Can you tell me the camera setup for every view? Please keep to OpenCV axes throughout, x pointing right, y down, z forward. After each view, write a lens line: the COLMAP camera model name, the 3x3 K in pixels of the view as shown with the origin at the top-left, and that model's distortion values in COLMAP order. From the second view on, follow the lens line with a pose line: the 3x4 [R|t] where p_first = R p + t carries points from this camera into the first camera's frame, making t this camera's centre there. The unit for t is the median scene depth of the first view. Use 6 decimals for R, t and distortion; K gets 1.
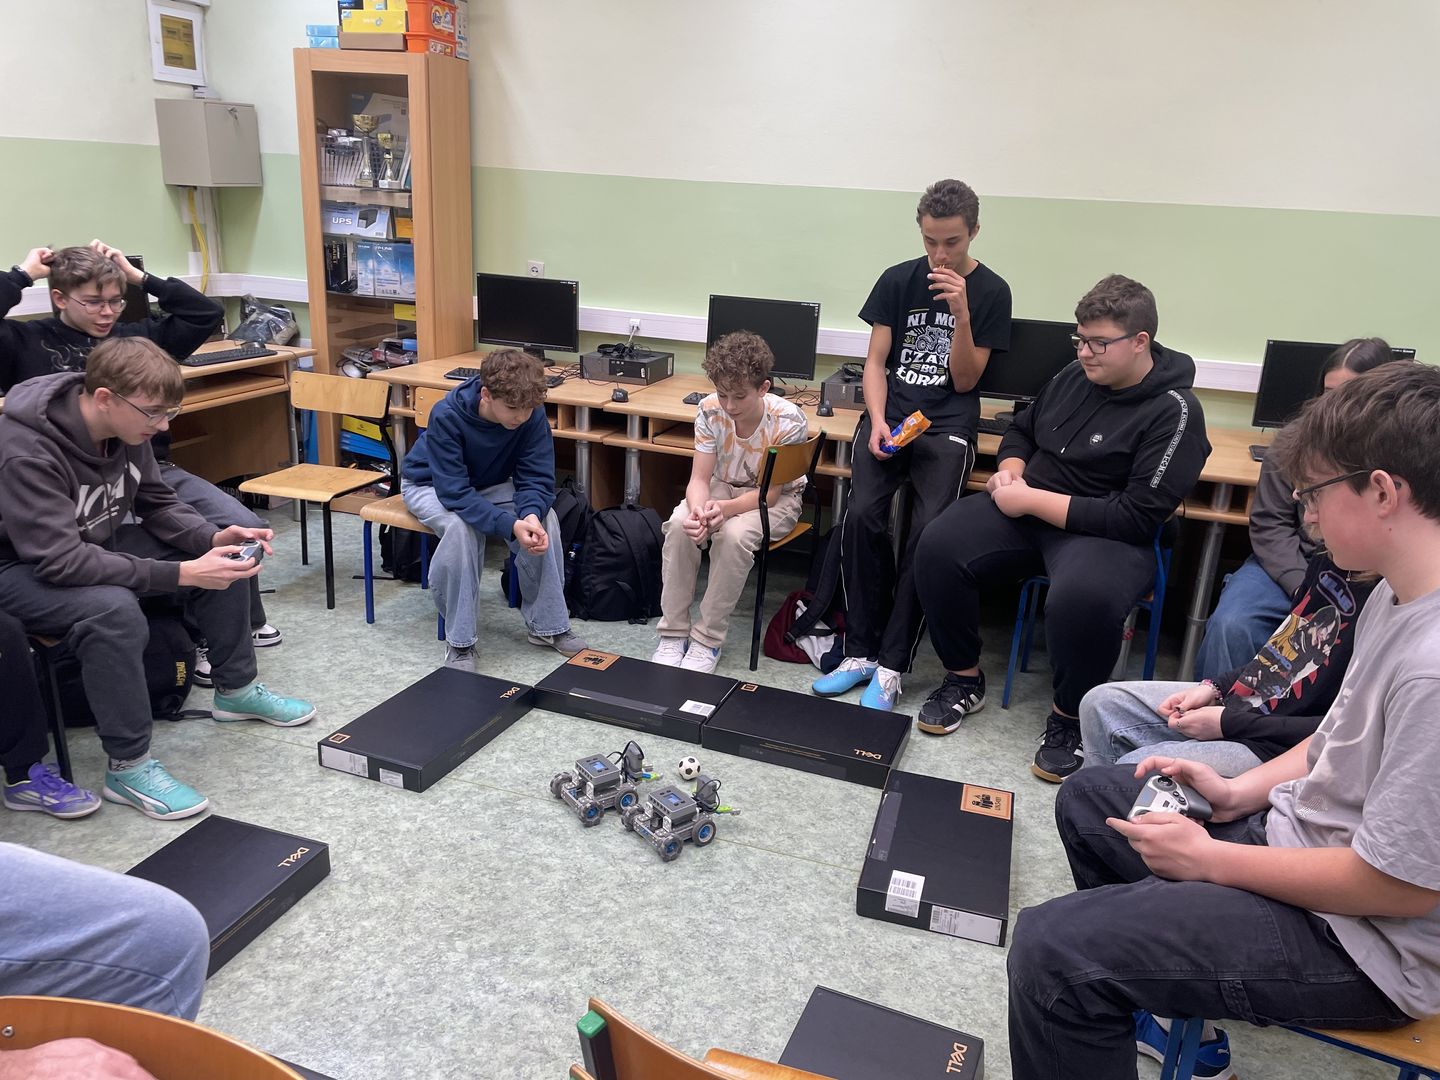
lens RADIAL K [[1080.5, 0, 725.4], [0, 1080.5, 530.5], [0, 0, 1]] dist [0.091284, -0.117373]
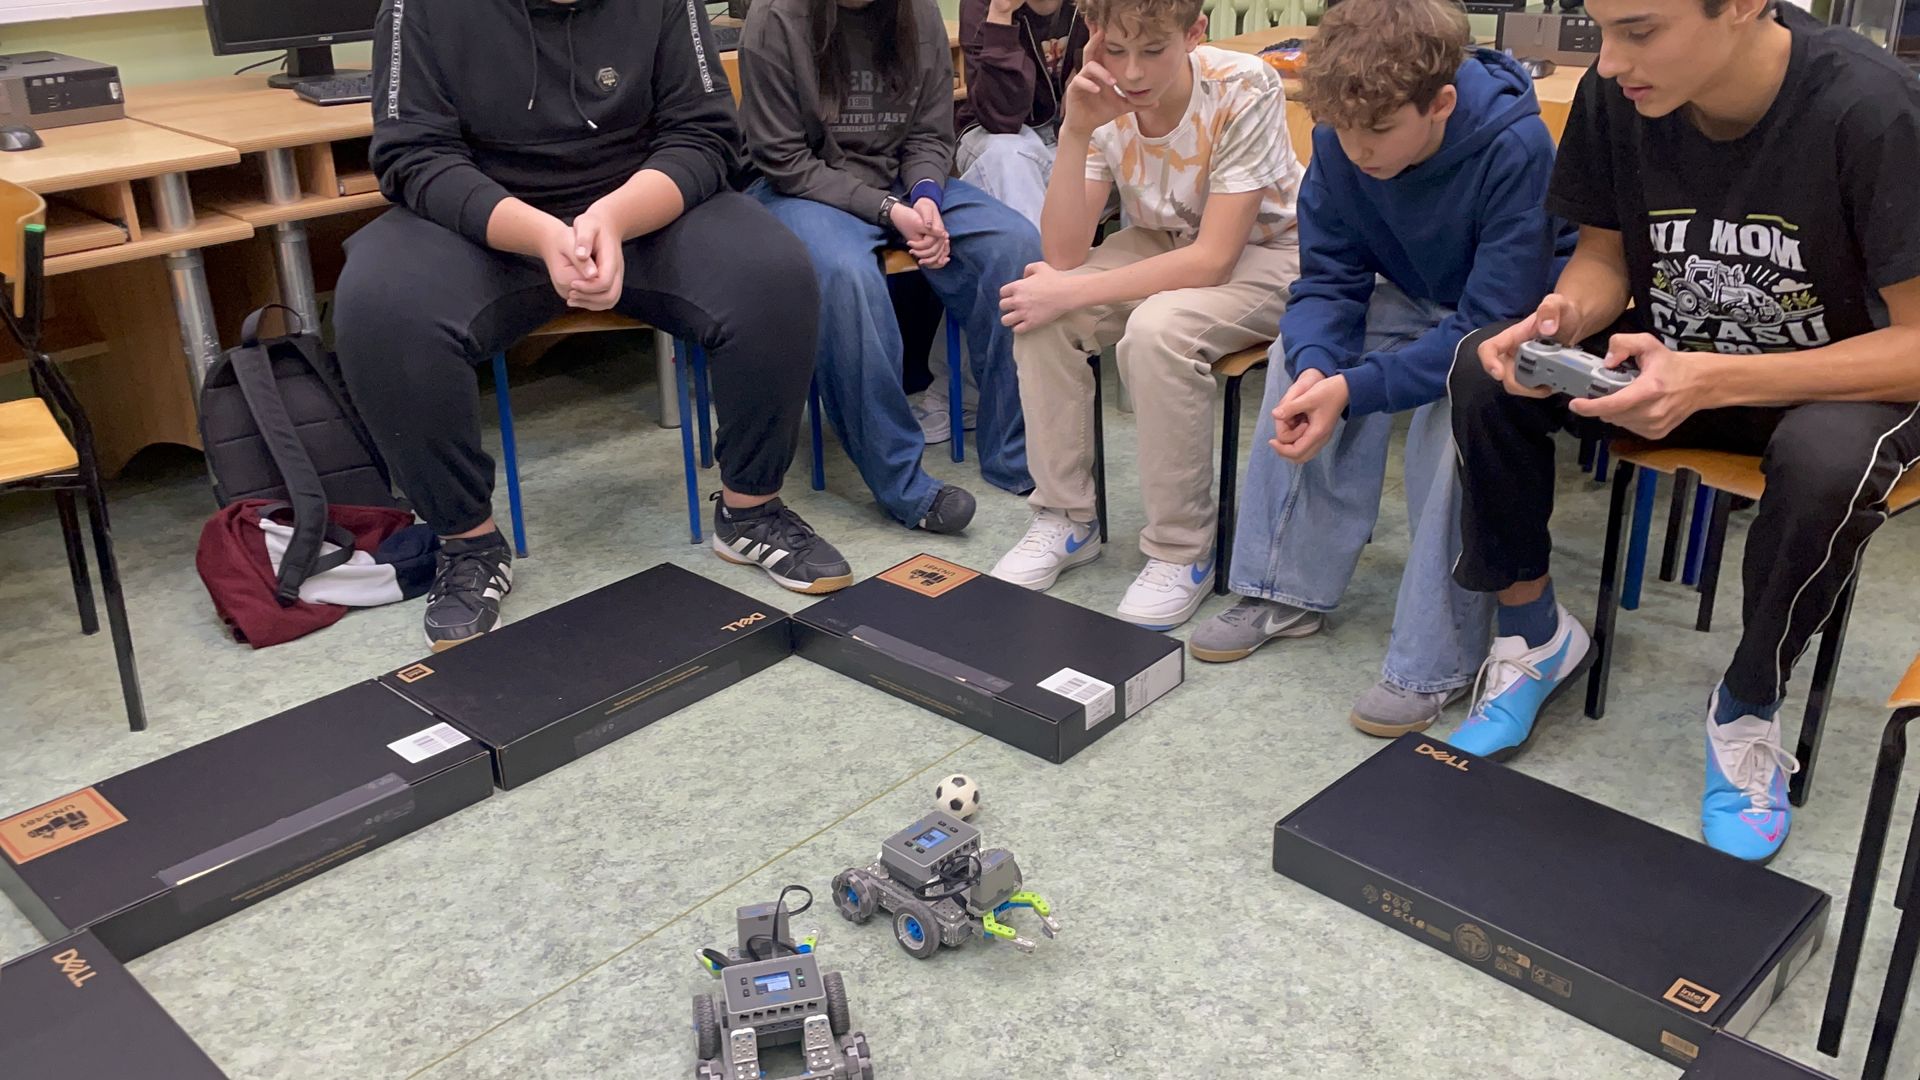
lens RADIAL K [[1641.6, 0, 945.9], [0, 1641.6, 508.8], [0, 0, 1]] dist [0.110681, -0.166133]
pose [[0.409654, -0.401341, 0.819213, -0.513478], [0.308760, 0.906021, 0.289471, -0.072416], [-0.858400, 0.134357, 0.495073, 0.449922]]
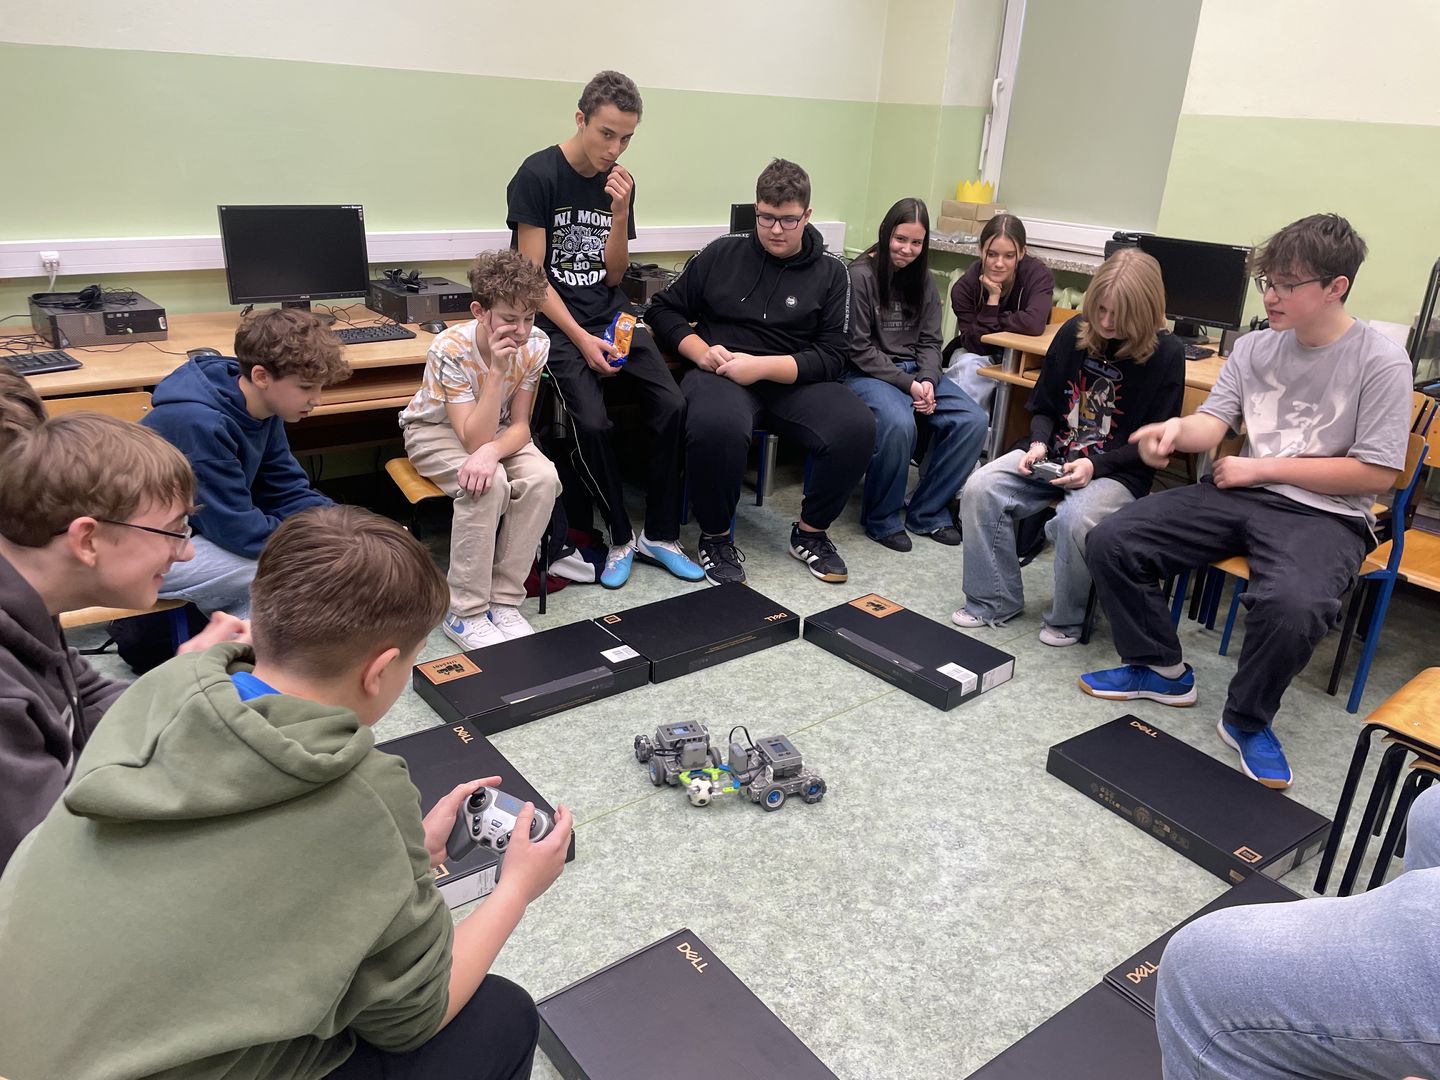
lens RADIAL K [[1080.5, 0, 735.9], [0, 1080.5, 529.3], [0, 0, 1]] dist [0.091284, -0.117373]
pose [[0.526047, -0.324246, 0.786218, -0.723167], [0.222836, 0.944720, 0.240517, -0.154749], [-0.820742, 0.048675, 0.569221, 0.384638]]
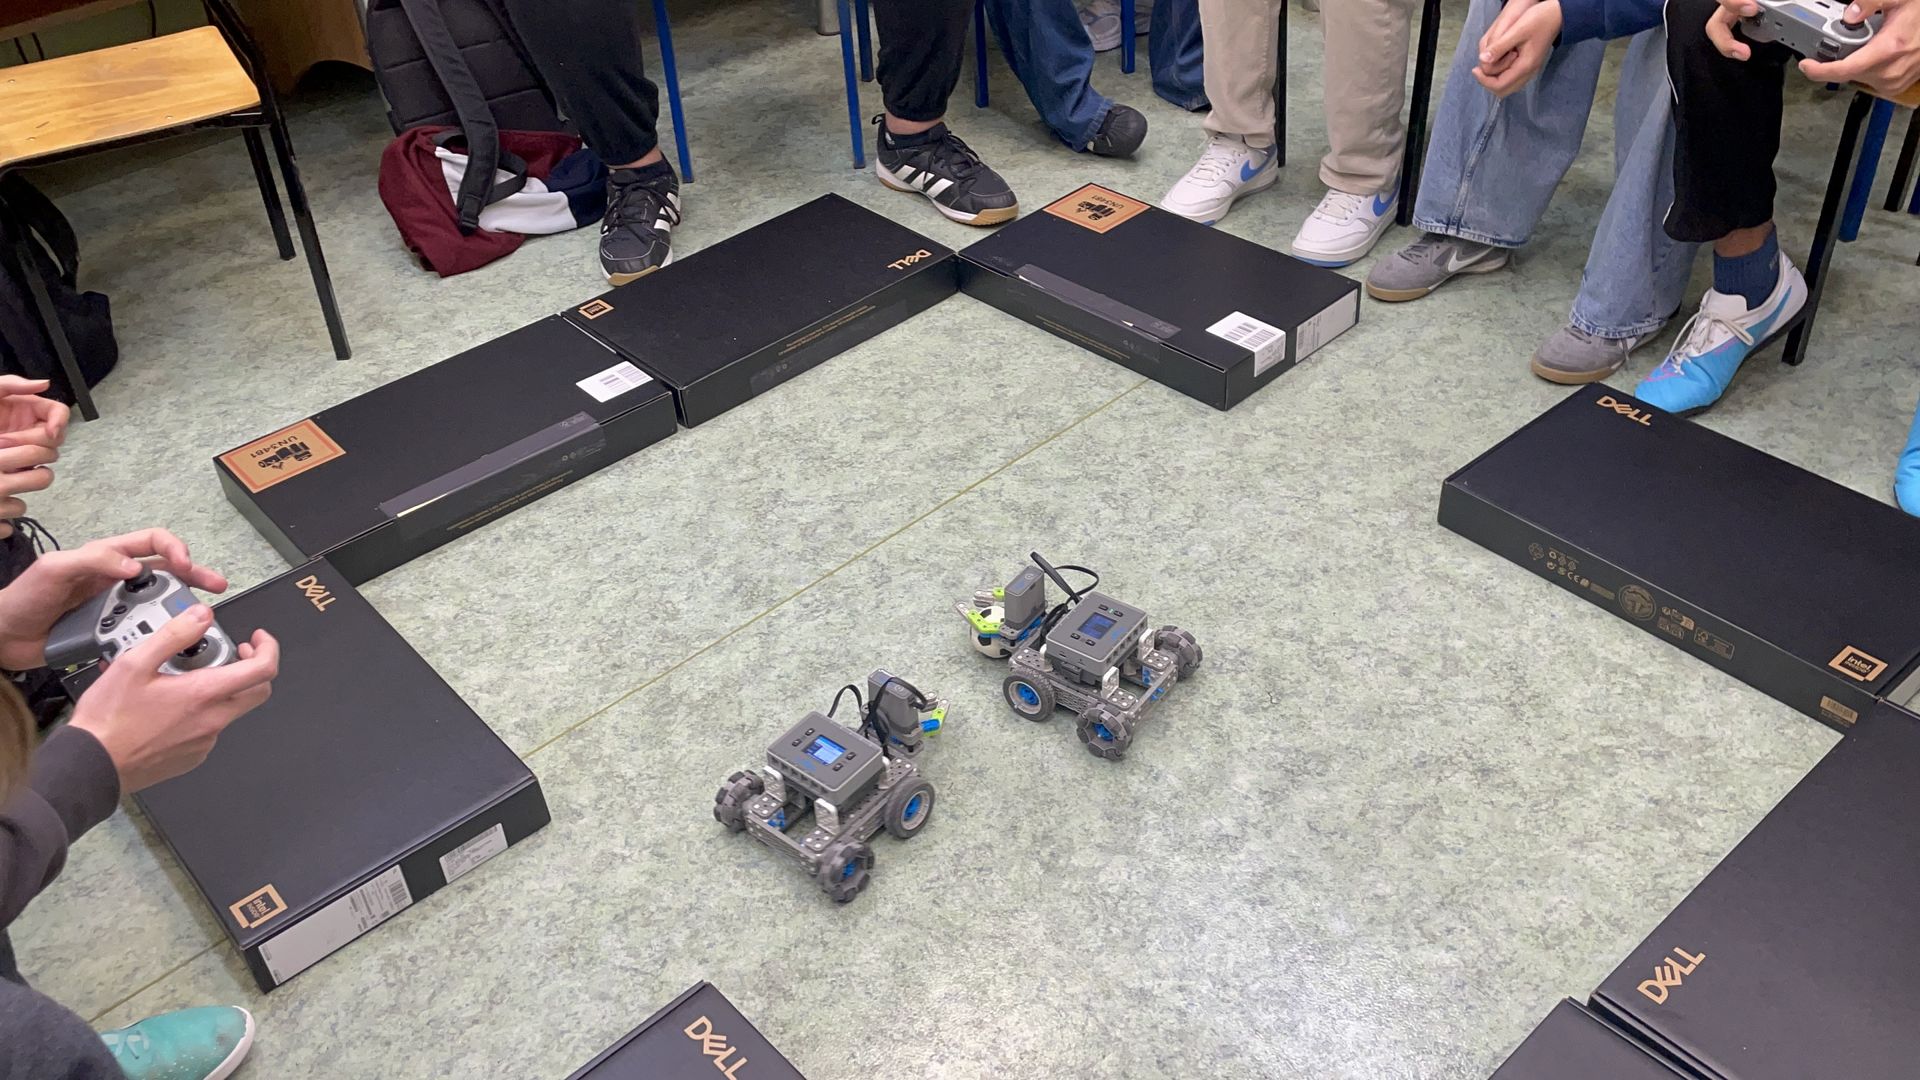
lens RADIAL K [[1641.6, 0, 941.8], [0, 1641.6, 513.8], [0, 0, 1]] dist [0.110681, -0.166133]
pose [[0.484244, -0.590662, 0.645466, -0.500729], [0.340373, 0.806795, 0.482938, -0.104888], [-0.806011, -0.014160, 0.591731, 0.450794]]
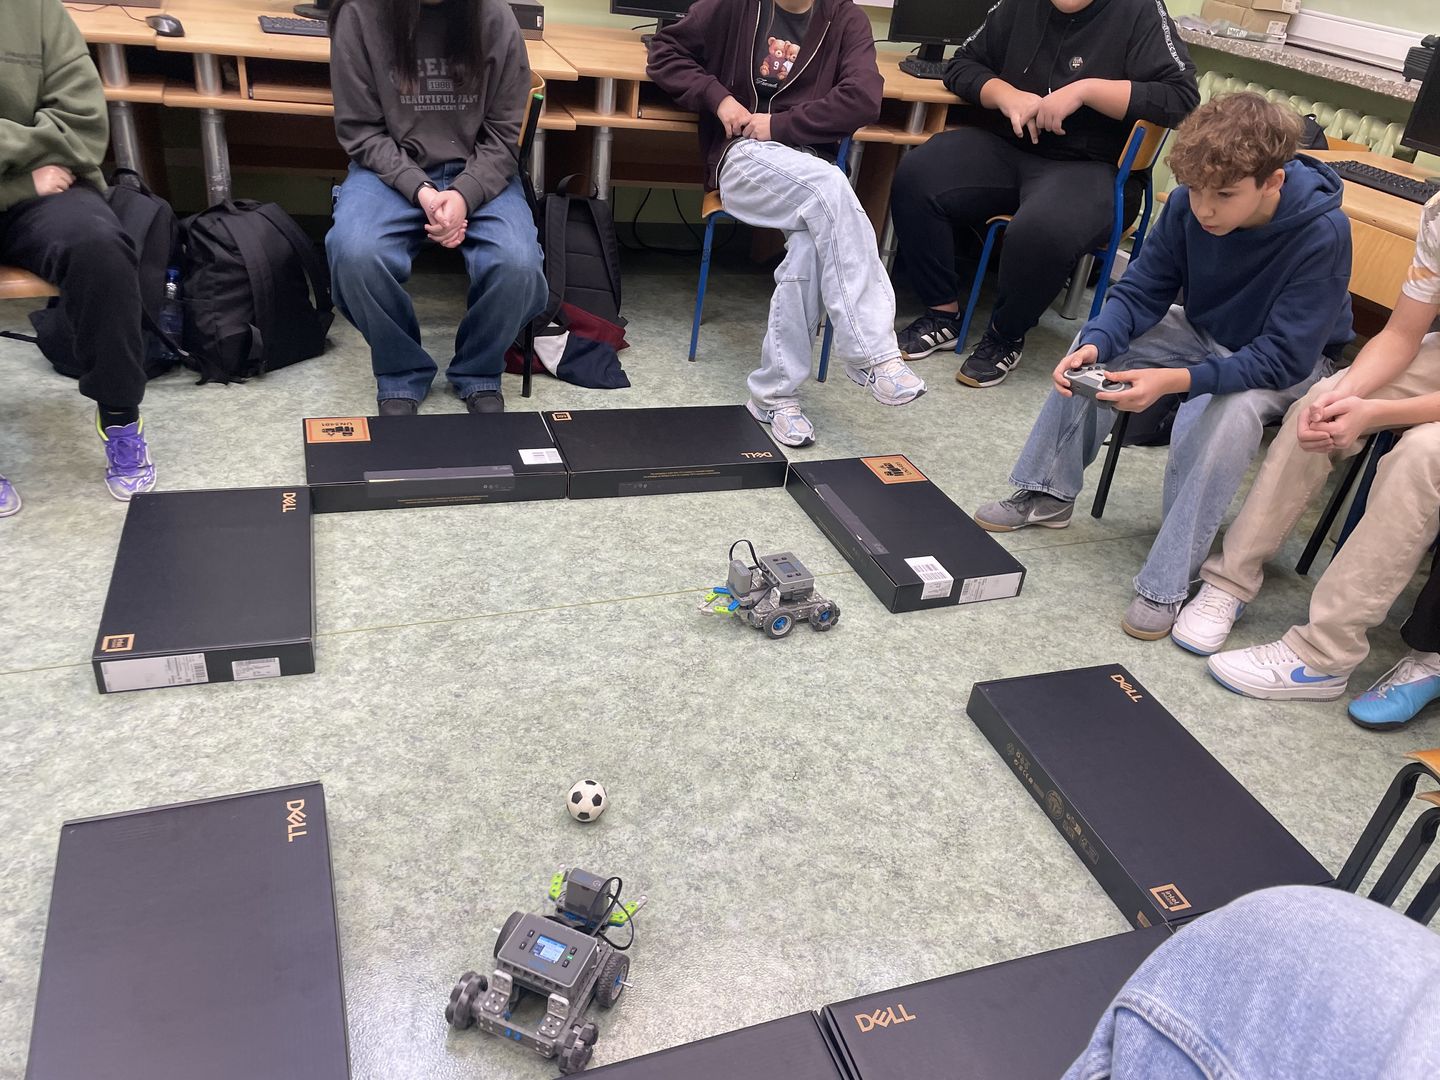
lens RADIAL K [[1080.5, 0, 737.3], [0, 1080.5, 543.5], [0, 0, 1]] dist [0.091284, -0.117373]
pose [[0.767051, -0.293059, 0.570745, -0.405665], [0.105449, 0.935071, 0.338411, -0.029138], [-0.632862, -0.199394, 0.748150, 0.318029]]
